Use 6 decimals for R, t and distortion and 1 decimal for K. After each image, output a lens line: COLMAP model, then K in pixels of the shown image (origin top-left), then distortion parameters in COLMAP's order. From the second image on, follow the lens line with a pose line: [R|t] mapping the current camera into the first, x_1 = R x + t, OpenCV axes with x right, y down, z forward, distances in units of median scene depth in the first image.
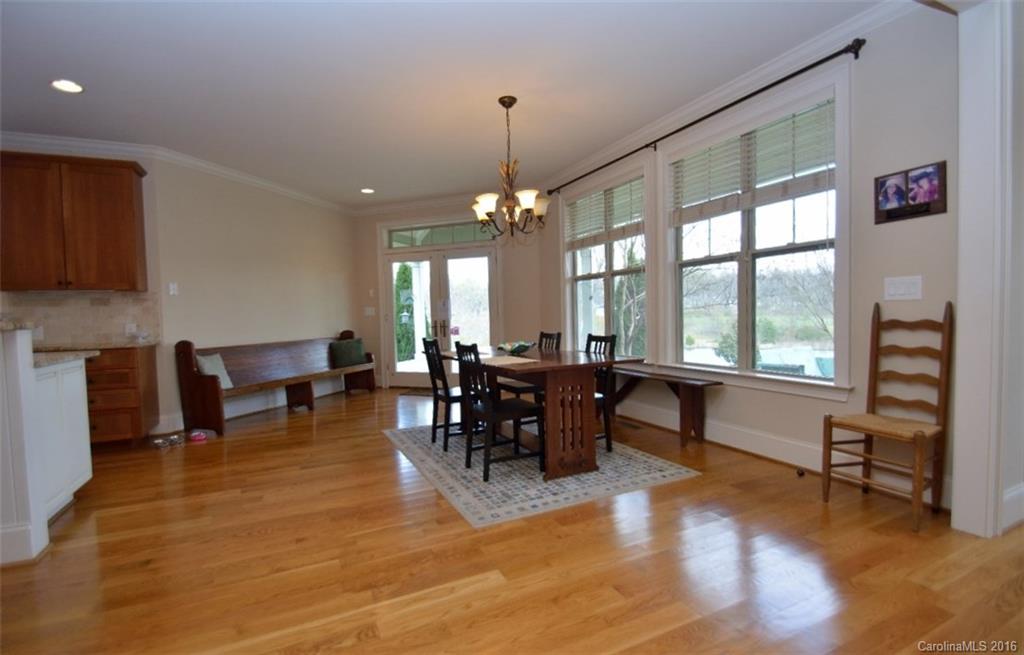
lens RADIAL K [[460.6, 0, 503.8], [0, 460.6, 327.4], [0, 0, 1]] dist [-0.005623, -0.000870]
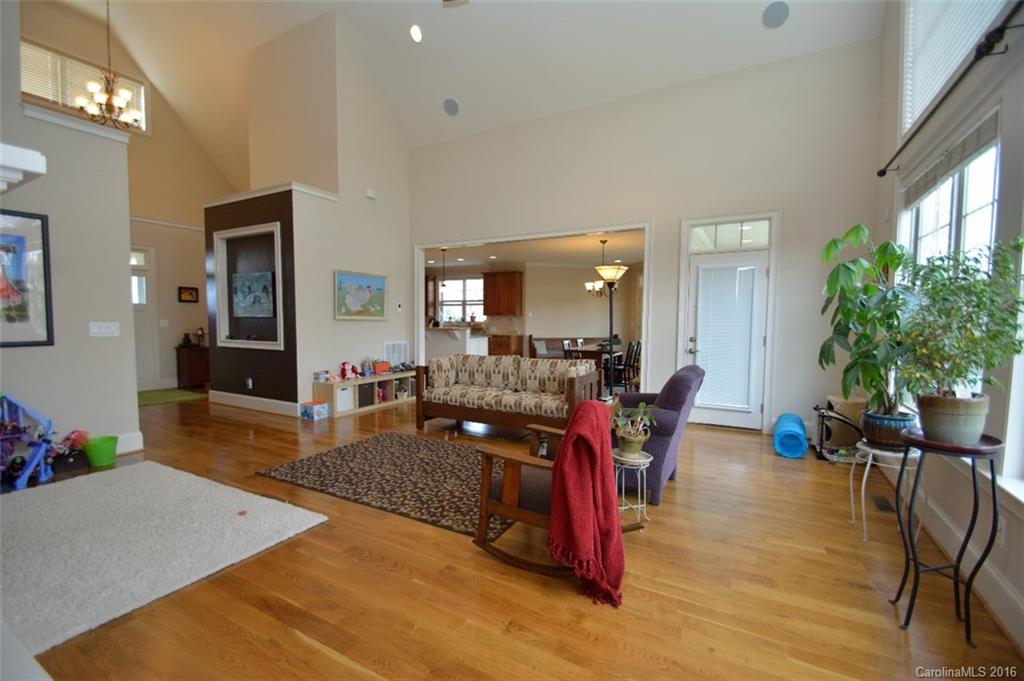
lens RADIAL K [[451.9, 0, 501.9], [0, 451.9, 344.8], [0, 0, 1]] dist [0.003514, -0.002969]
pose [[0.573286, 0.072444, -0.816146, 1.331609], [-0.043608, 0.997370, 0.057899, -0.055112], [0.818194, 0.002398, 0.574937, -0.625368]]
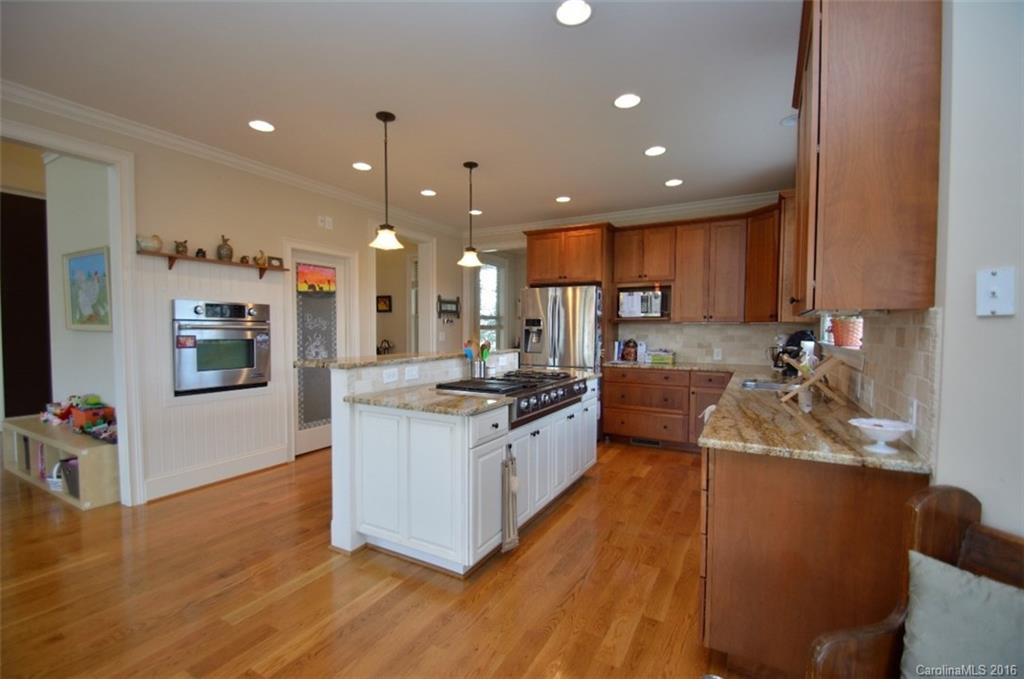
lens RADIAL K [[451.9, 0, 506.9], [0, 451.9, 349.2], [0, 0, 1]] dist [0.003514, -0.002969]
pose [[-0.817942, 0.045020, -0.573537, -0.353916], [-0.003900, 0.996477, 0.083780, -0.071768], [0.575288, 0.070764, -0.814884, 1.082450]]
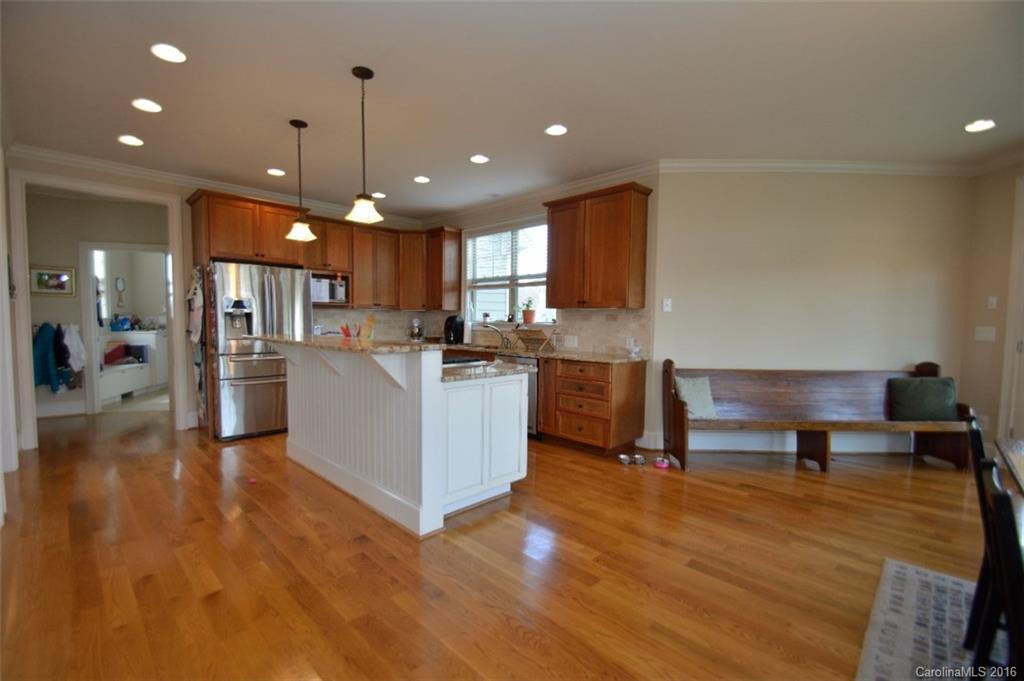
lens RADIAL K [[451.9, 0, 506.5], [0, 451.9, 347.6], [0, 0, 1]] dist [0.003514, -0.002969]
pose [[0.340433, 0.083517, -0.936552, 0.070424], [-0.048565, 0.996280, 0.071190, -0.046181], [0.939014, 0.021248, 0.343222, 0.359952]]
